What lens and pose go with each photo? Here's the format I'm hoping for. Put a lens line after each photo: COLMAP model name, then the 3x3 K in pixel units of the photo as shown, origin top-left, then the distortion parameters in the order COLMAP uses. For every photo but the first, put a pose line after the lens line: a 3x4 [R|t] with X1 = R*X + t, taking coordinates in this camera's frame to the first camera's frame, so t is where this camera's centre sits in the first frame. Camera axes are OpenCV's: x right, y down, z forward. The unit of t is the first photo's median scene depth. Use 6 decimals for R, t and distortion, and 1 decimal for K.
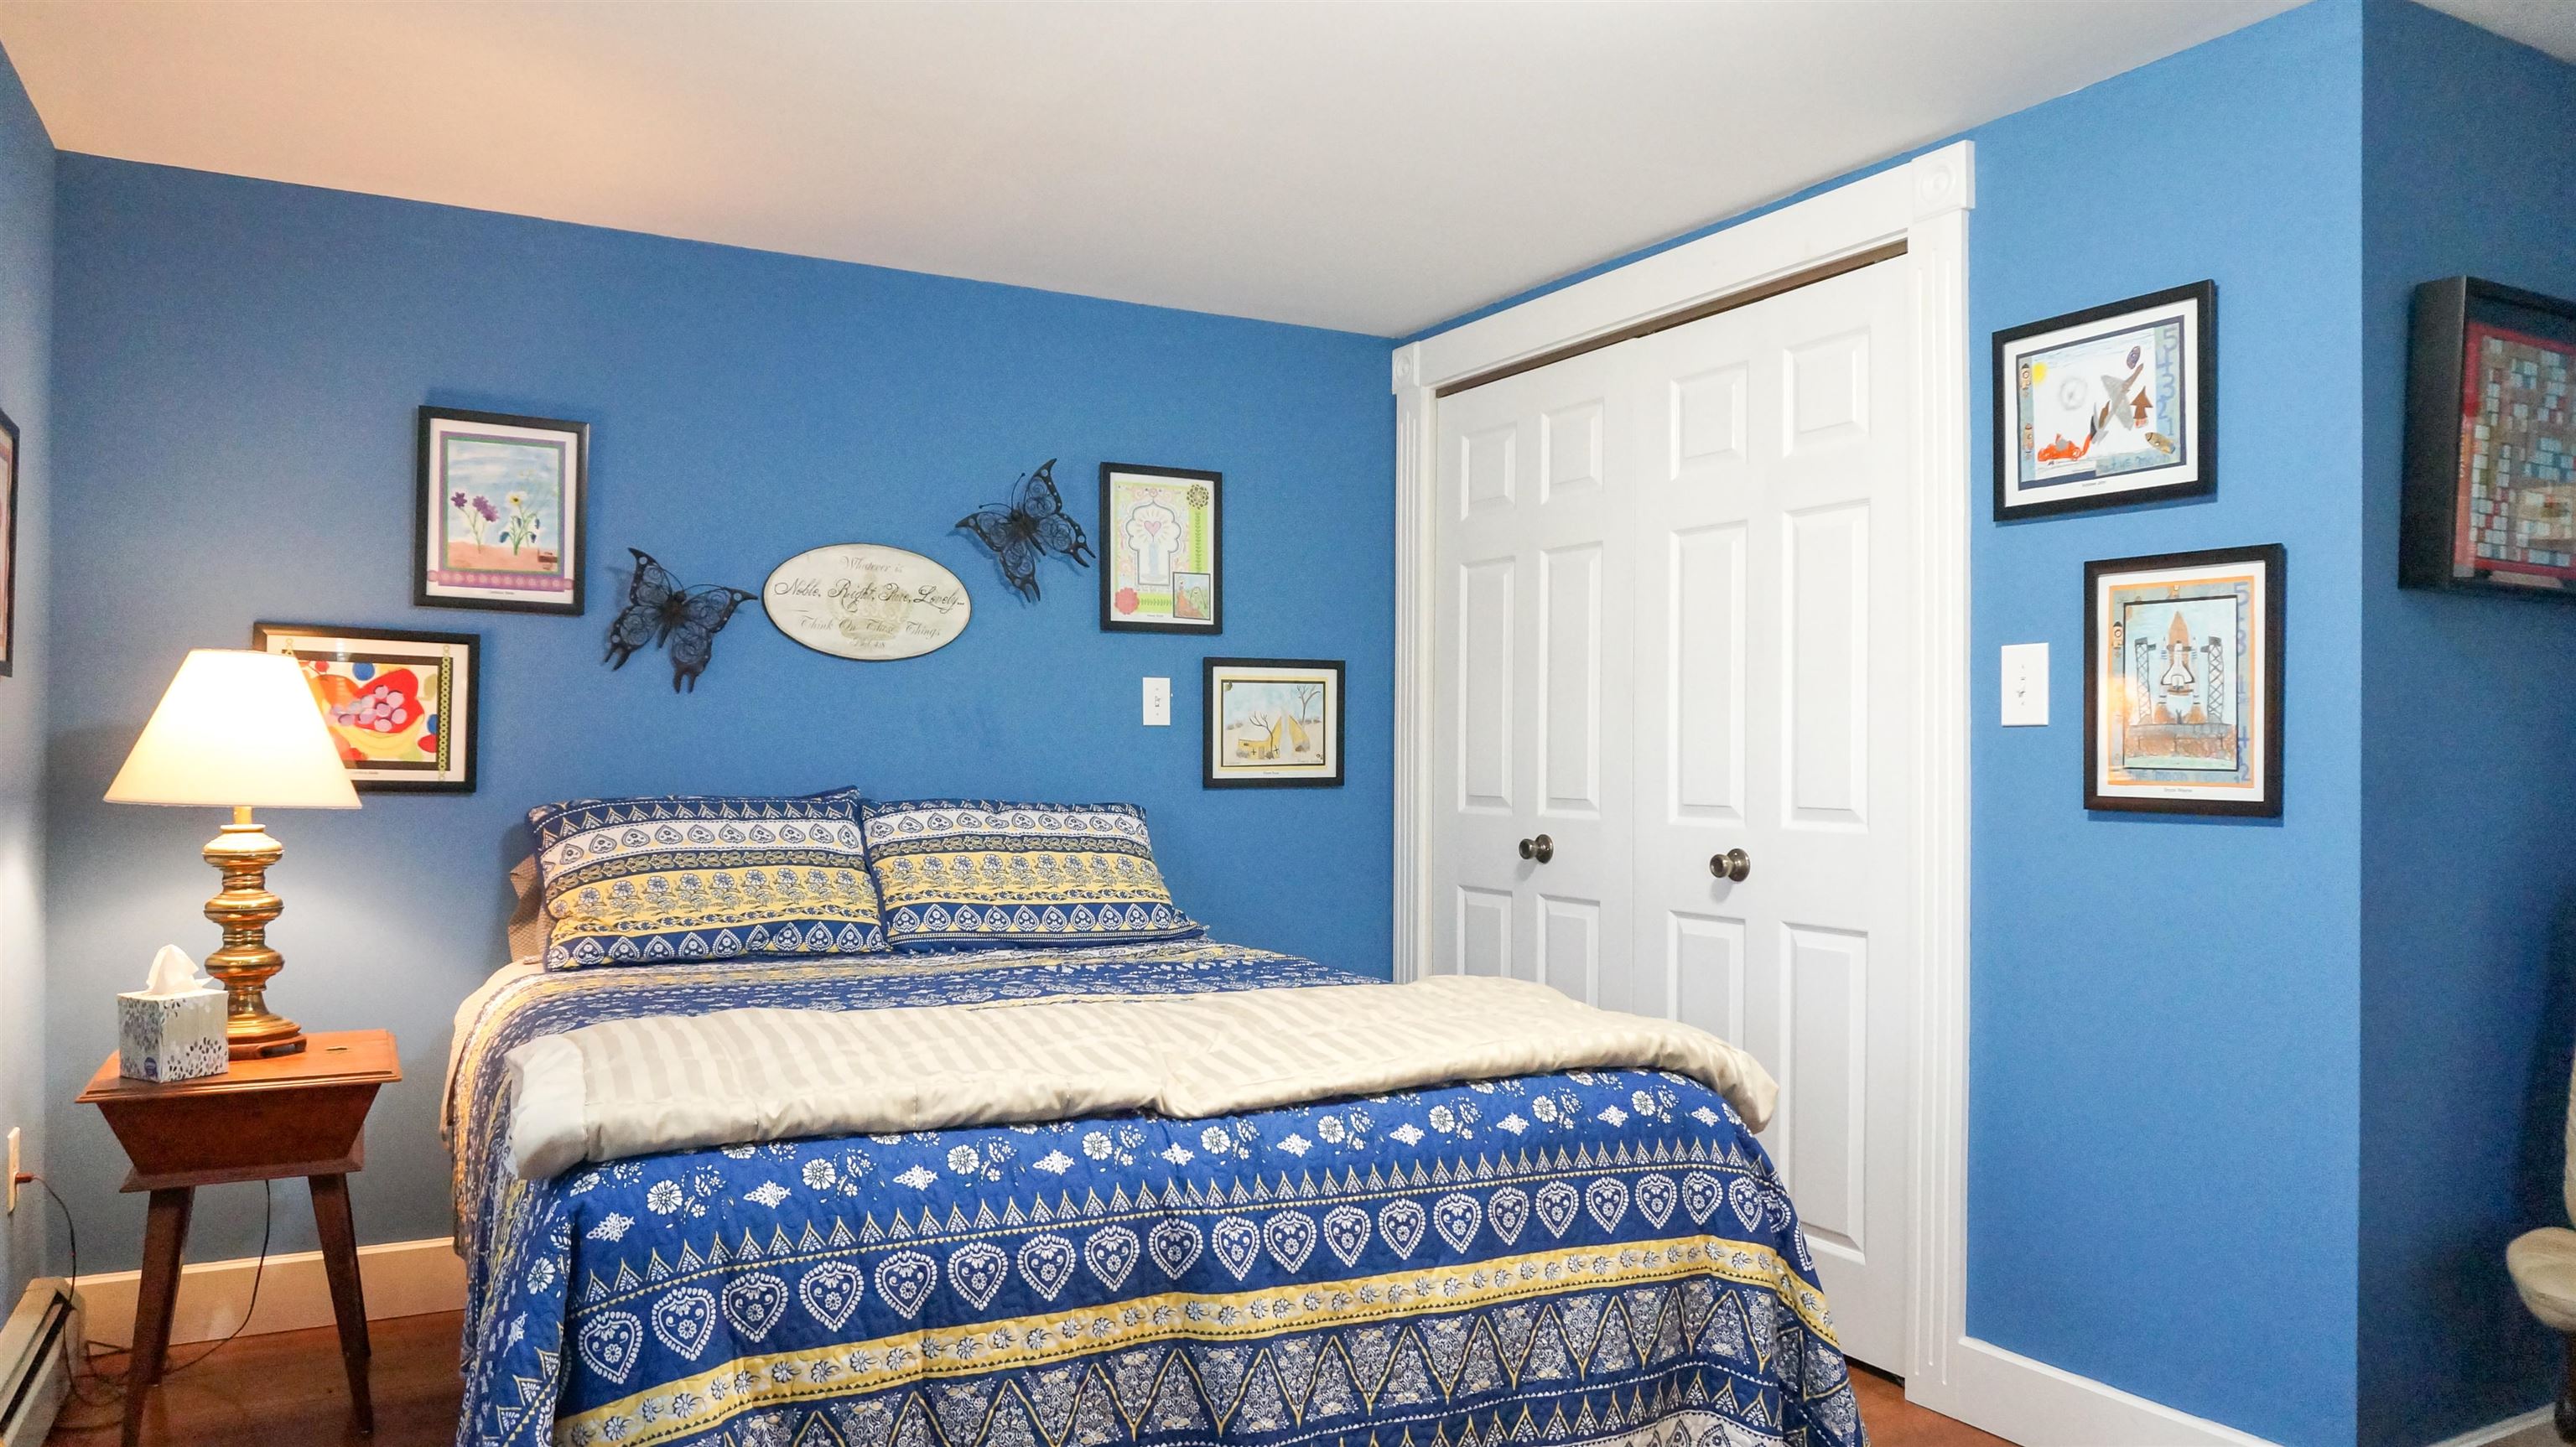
lens RADIAL K [[1780.9, 0, 1285.9], [0, 1780.9, 751.7], [0, 0, 1]] dist [-0.051943, 0.000316]
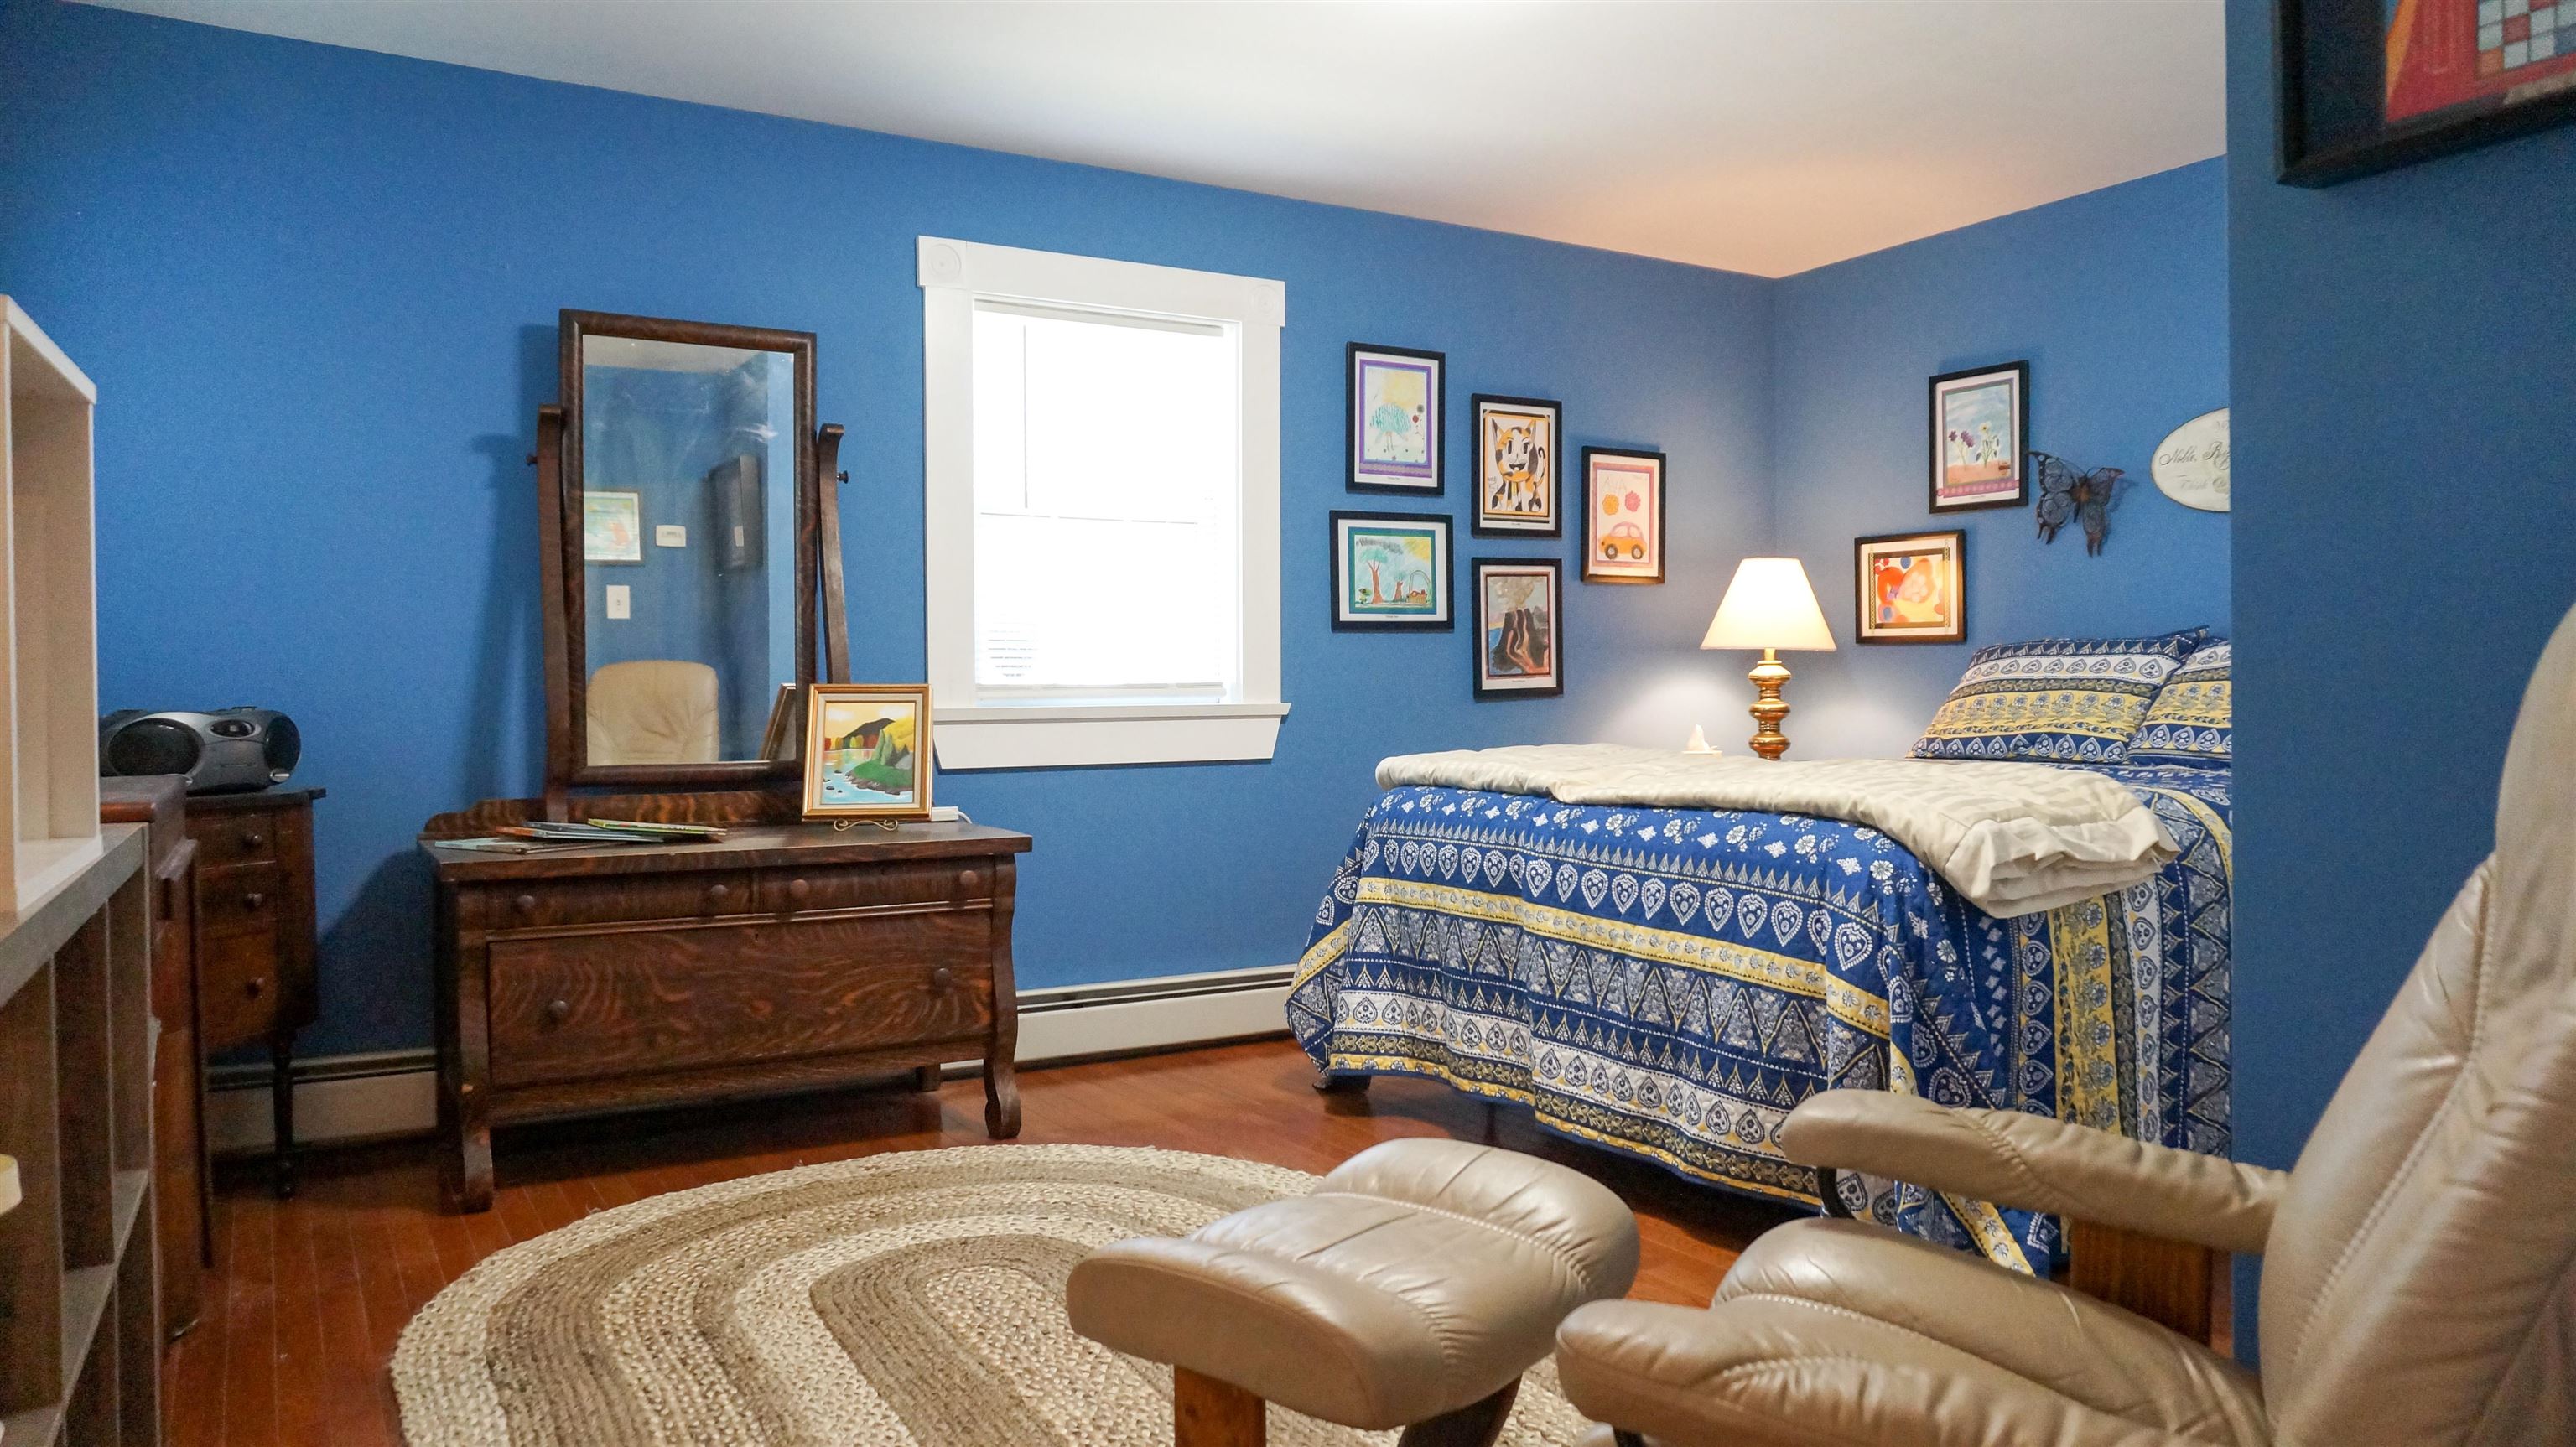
lens RADIAL K [[1723.9, 0, 1303.7], [0, 1723.9, 727.0], [0, 0, 1]] dist [-0.041724, 0.029125]
pose [[0.034587, 0.011688, -0.999333, 1.042852], [0.010469, 0.999873, 0.012056, 0.081044], [0.999347, -0.010879, 0.034460, 0.493906]]
